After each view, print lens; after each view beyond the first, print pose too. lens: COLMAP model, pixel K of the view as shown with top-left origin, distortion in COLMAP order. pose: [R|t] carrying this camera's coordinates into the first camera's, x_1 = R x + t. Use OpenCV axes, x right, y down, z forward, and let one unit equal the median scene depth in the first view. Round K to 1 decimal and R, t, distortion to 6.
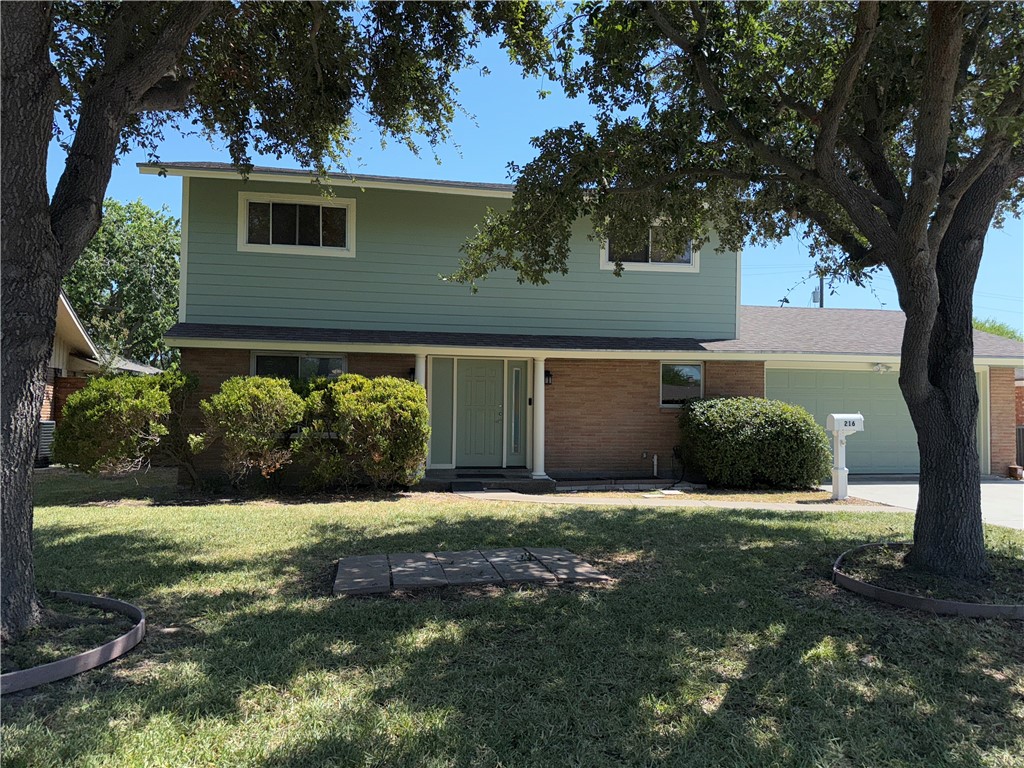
lens RADIAL K [[717.5, 0, 513.3], [0, 717.5, 390.1], [0, 0, 1]] dist [0.101314, -0.150836]
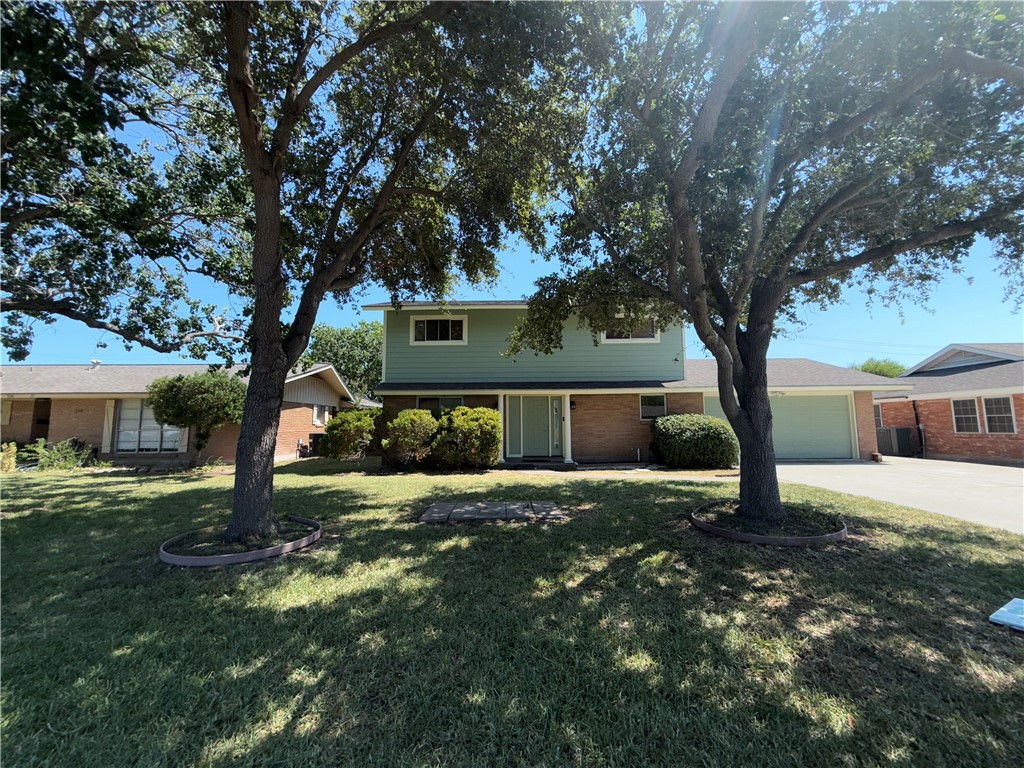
lens RADIAL K [[407.0, 0, 509.5], [0, 407.0, 383.5], [0, 0, 1]] dist [-0.000936, 0.000262]
pose [[0.983052, -0.035224, -0.179912, 0.123435], [0.022836, 0.997252, -0.070471, -0.005845], [0.181900, 0.065168, 0.981155, -0.038649]]
